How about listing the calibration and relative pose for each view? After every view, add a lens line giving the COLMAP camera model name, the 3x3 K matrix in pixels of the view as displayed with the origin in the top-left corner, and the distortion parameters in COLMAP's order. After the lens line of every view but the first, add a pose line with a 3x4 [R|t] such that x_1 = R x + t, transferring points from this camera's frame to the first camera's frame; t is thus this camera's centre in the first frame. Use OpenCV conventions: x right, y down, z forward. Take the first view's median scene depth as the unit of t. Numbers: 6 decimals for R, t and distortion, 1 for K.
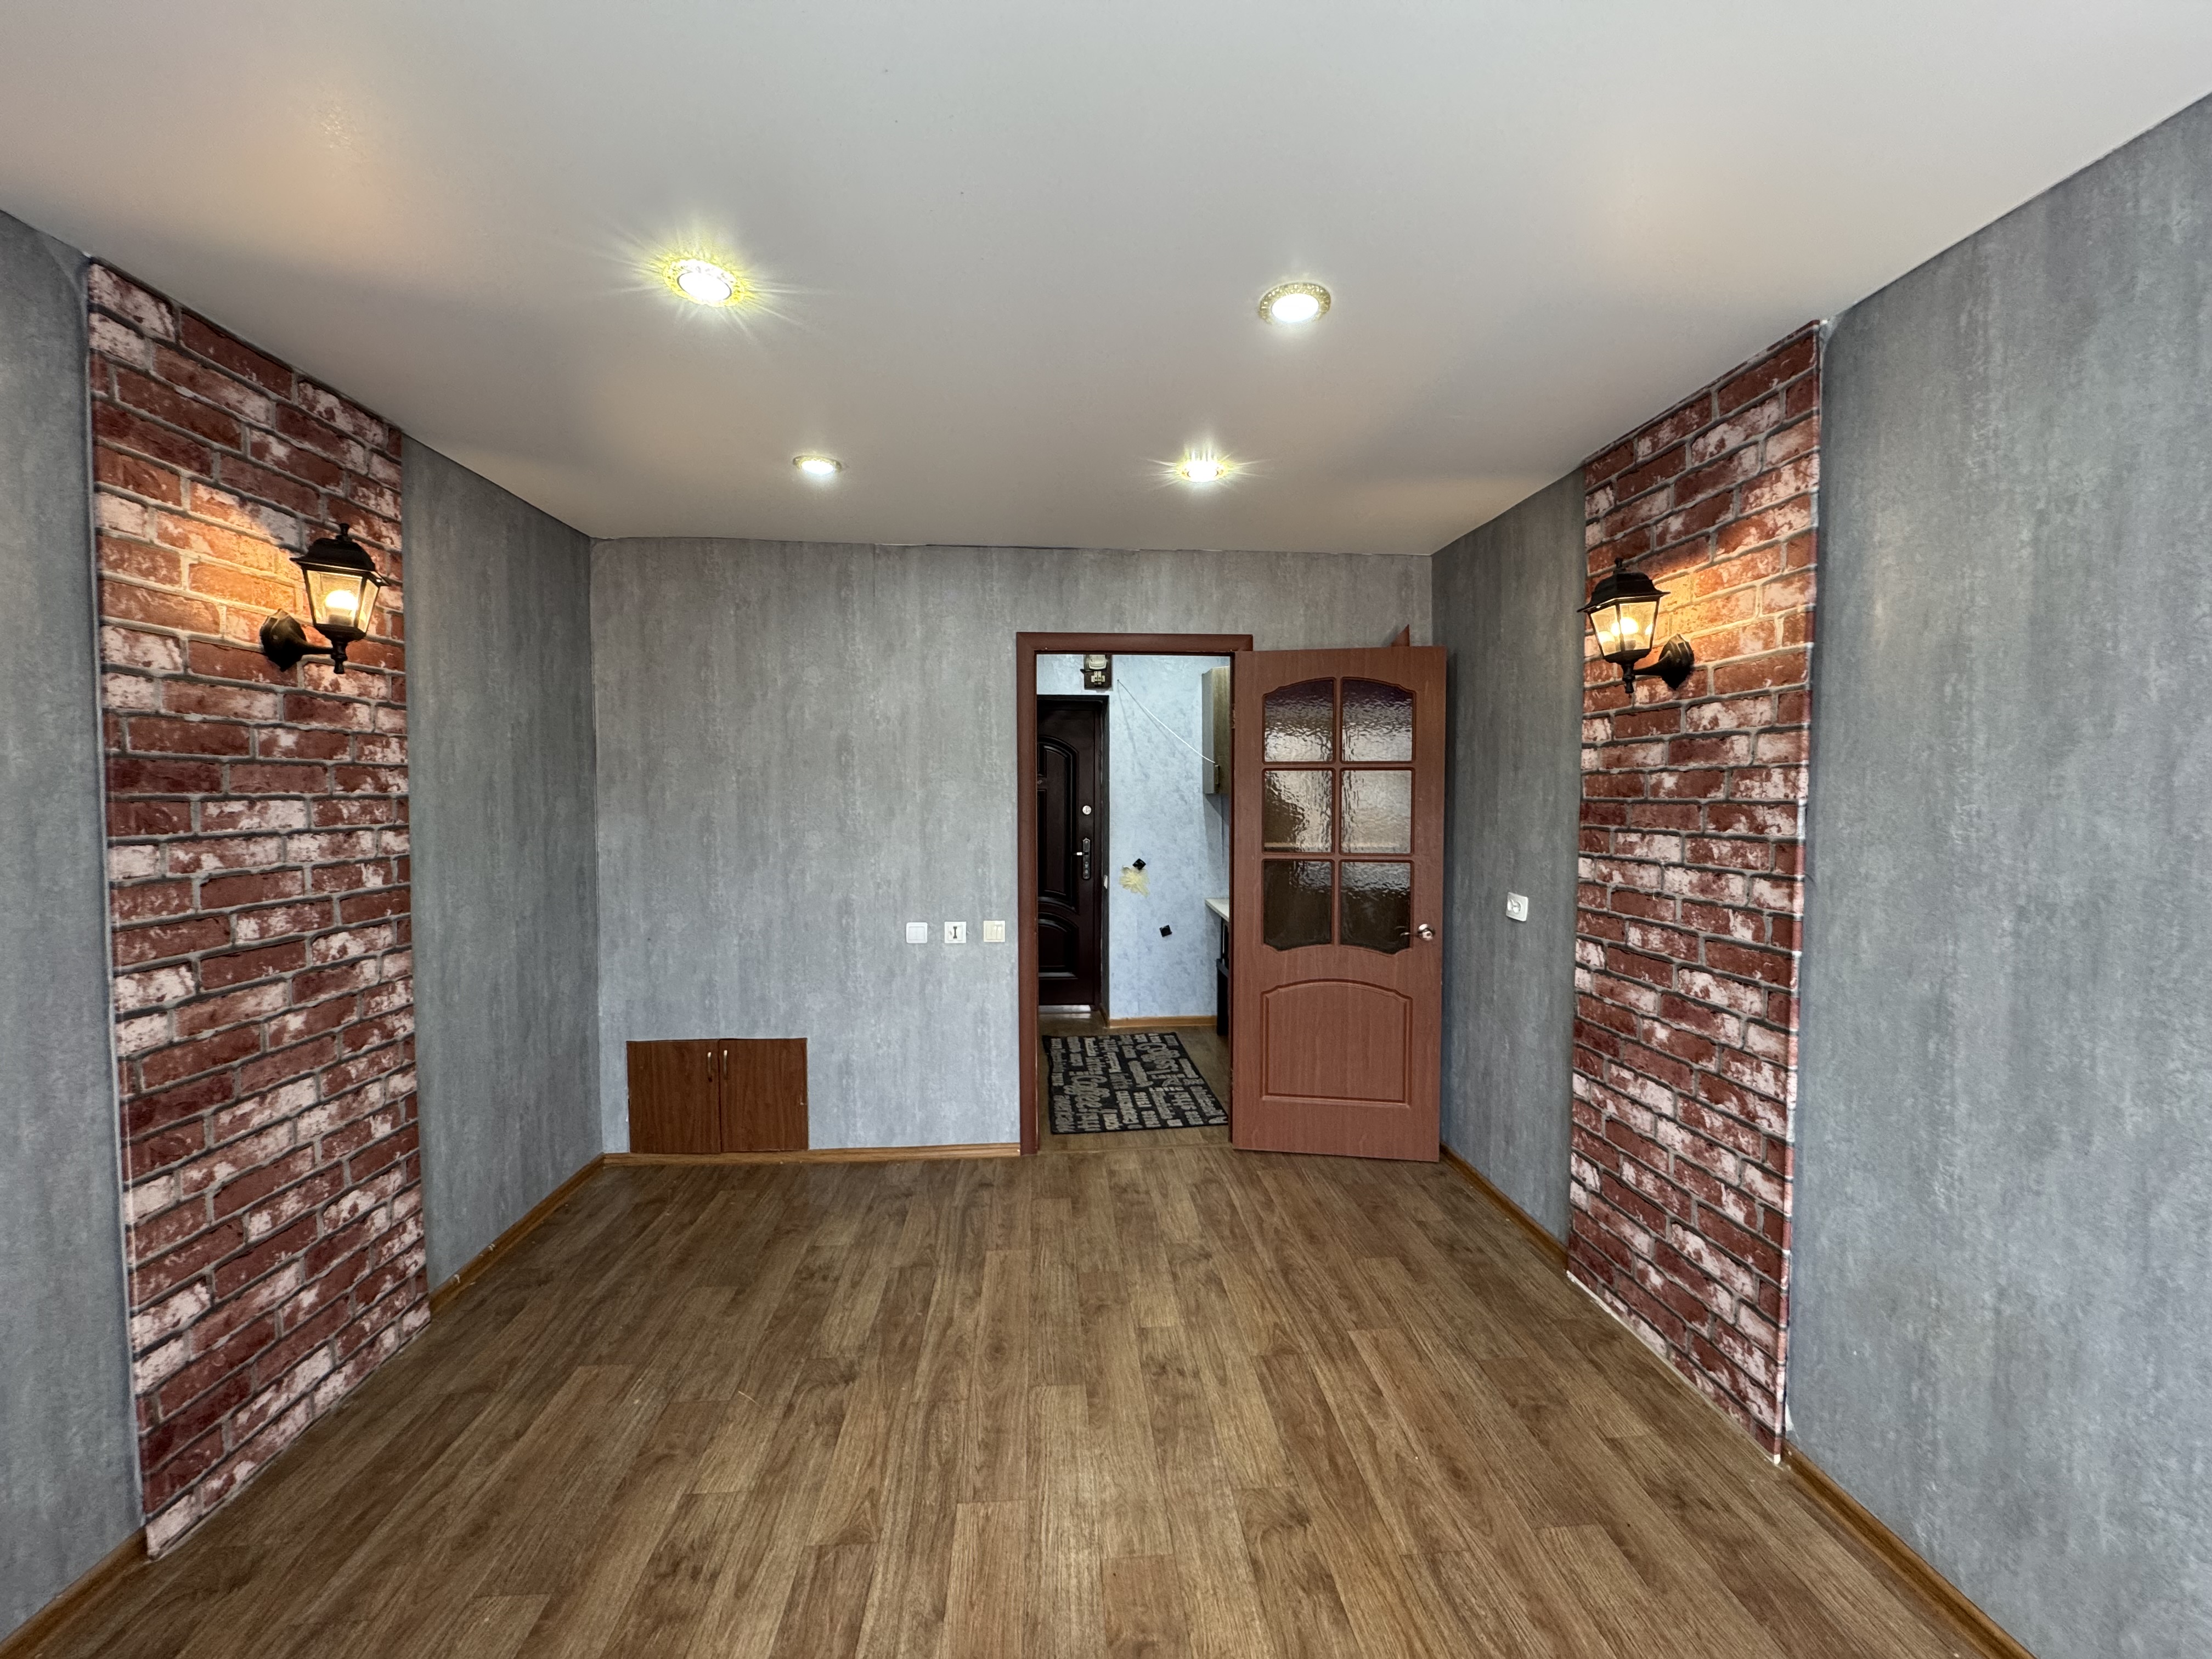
lens RADIAL K [[877.9, 0, 1104.0], [0, 877.9, 827.3], [0, 0, 1]] dist [-0.002168, 0.000401]
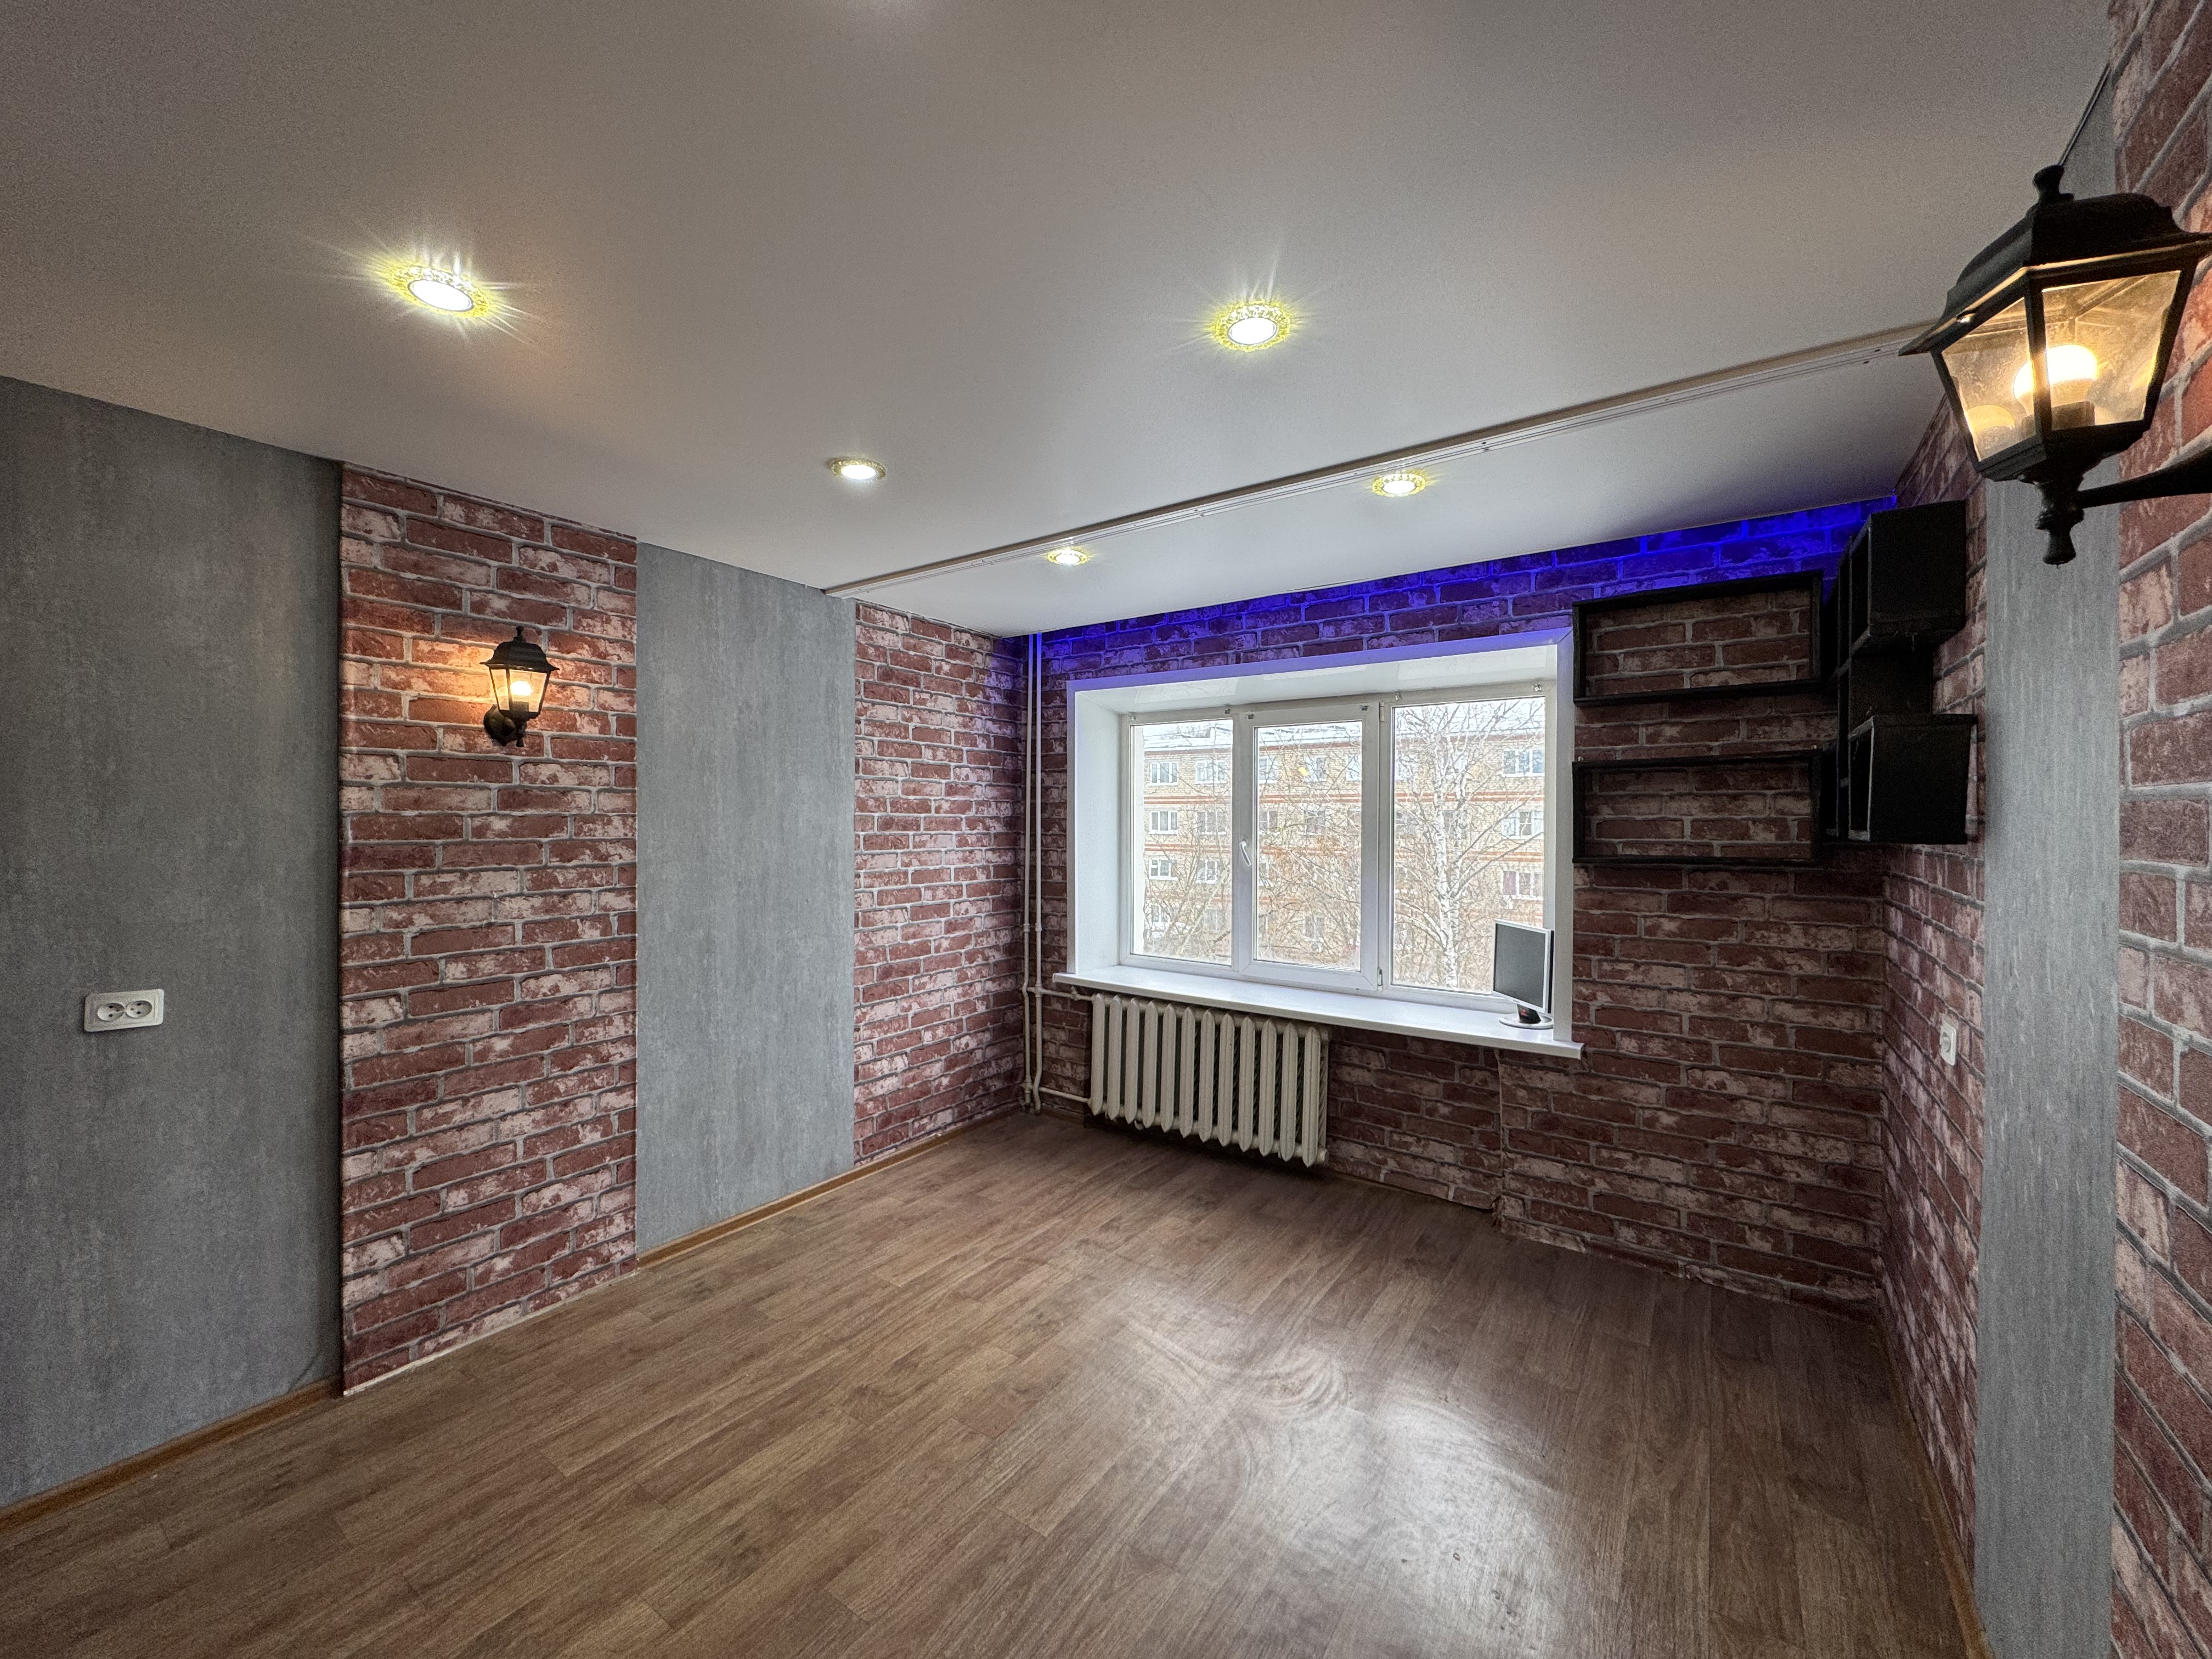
lens RADIAL K [[877.9, 0, 1102.9], [0, 877.9, 827.4], [0, 0, 1]] dist [-0.002168, 0.000401]
pose [[-0.774926, -0.005705, 0.632026, -0.725992], [0.025404, 0.998870, 0.040165, -0.078007], [-0.631541, 0.047181, -0.773905, 1.446523]]
